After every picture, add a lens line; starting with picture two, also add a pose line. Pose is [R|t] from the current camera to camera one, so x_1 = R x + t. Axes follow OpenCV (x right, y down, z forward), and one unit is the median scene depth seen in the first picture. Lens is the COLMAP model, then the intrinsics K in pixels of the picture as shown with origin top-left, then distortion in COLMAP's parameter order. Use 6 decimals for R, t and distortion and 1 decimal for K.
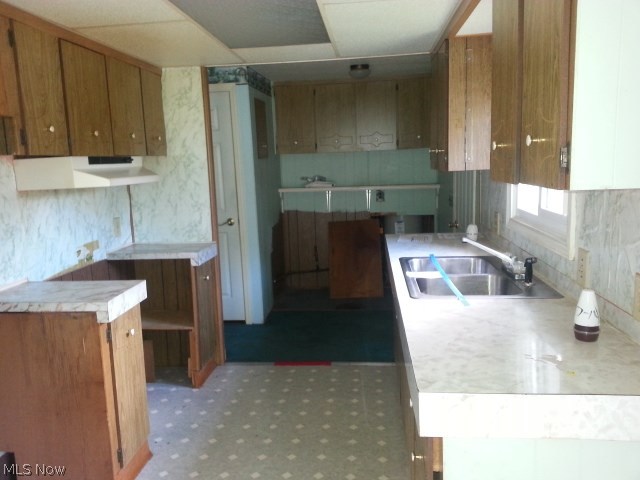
lens RADIAL K [[514.7, 0, 316.0], [0, 514.7, 238.5], [0, 0, 1]] dist [0.109690, -0.139704]
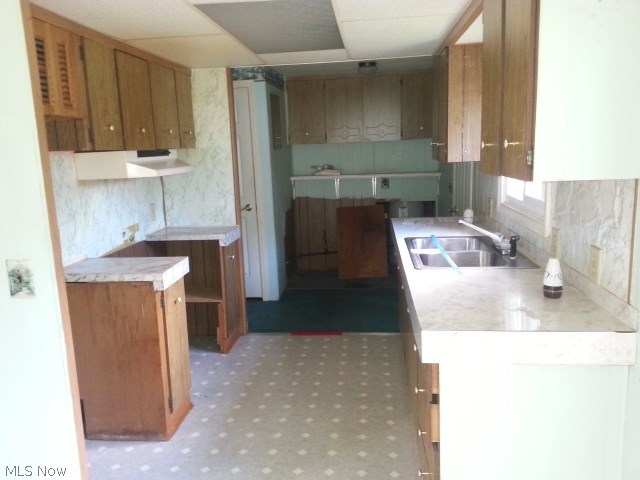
lens RADIAL K [[514.7, 0, 316.0], [0, 514.7, 238.5], [0, 0, 1]] dist [0.109690, -0.139704]
pose [[0.999995, -0.000777, -0.002956, -0.031497], [0.000854, 0.999658, 0.026129, 0.007929], [0.002935, -0.026131, 0.999654, -0.147052]]
